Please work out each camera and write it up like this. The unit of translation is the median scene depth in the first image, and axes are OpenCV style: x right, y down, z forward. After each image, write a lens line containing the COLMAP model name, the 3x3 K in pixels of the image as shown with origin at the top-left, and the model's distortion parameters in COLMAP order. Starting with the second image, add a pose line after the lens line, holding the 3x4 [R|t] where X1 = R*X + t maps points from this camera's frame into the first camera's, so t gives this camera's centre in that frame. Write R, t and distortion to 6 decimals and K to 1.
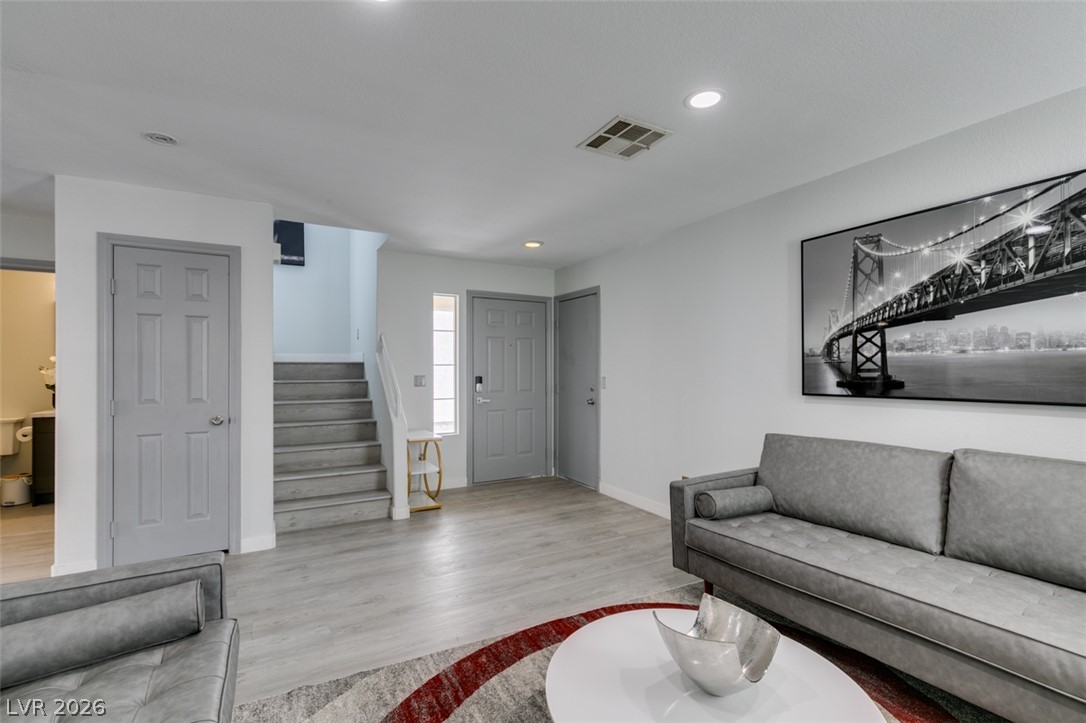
lens RADIAL K [[486.5, 0, 541.3], [0, 486.5, 369.9], [0, 0, 1]] dist [0.001124, -0.000158]
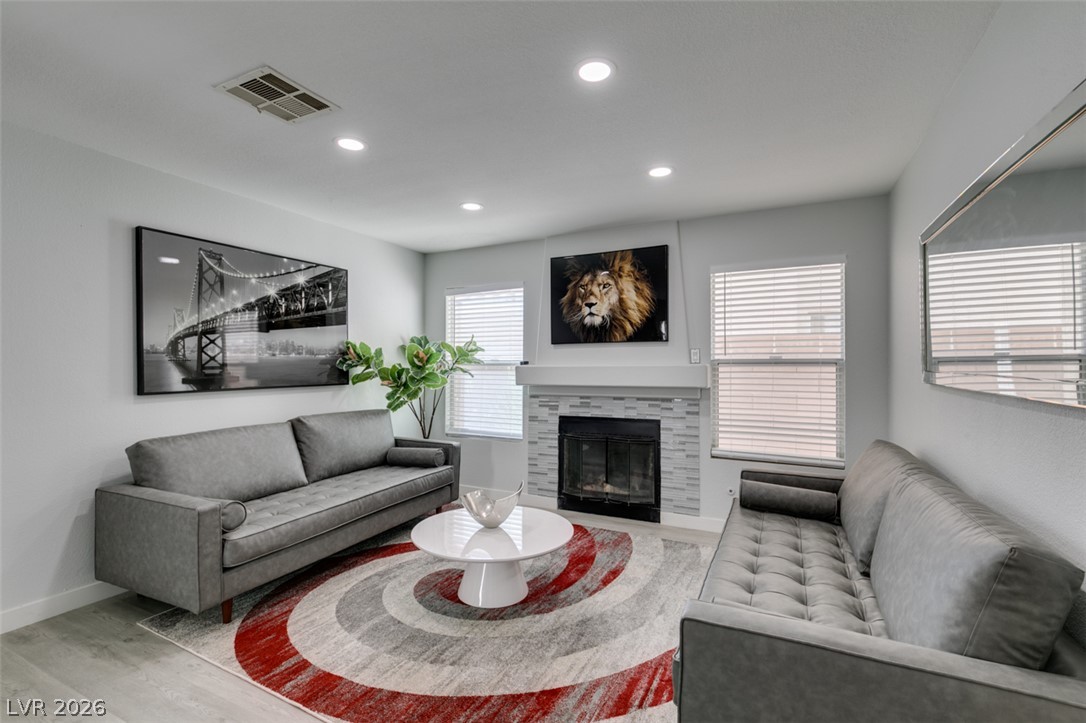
lens RADIAL K [[486.5, 0, 539.1], [0, 486.5, 364.0], [0, 0, 1]] dist [0.001124, -0.000158]
pose [[-0.560527, 0.005866, 0.828116, -0.624549], [0.004106, 0.999982, -0.004305, 0.000243], [-0.828126, 0.000987, -0.560541, 0.866721]]
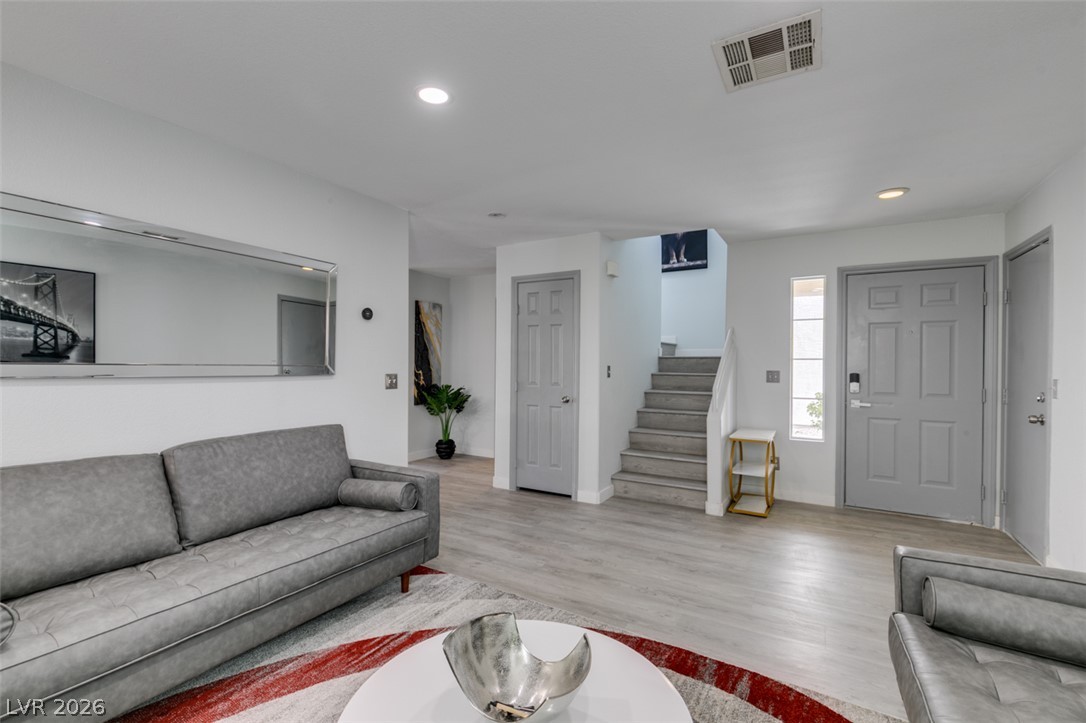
lens RADIAL K [[486.5, 0, 542.8], [0, 486.5, 358.4], [0, 0, 1]] dist [0.001124, -0.000158]
pose [[0.509661, -0.003080, -0.860370, 0.504303], [-0.011364, 0.999882, -0.010312, 0.005057], [0.860300, 0.015032, 0.509566, 0.257980]]
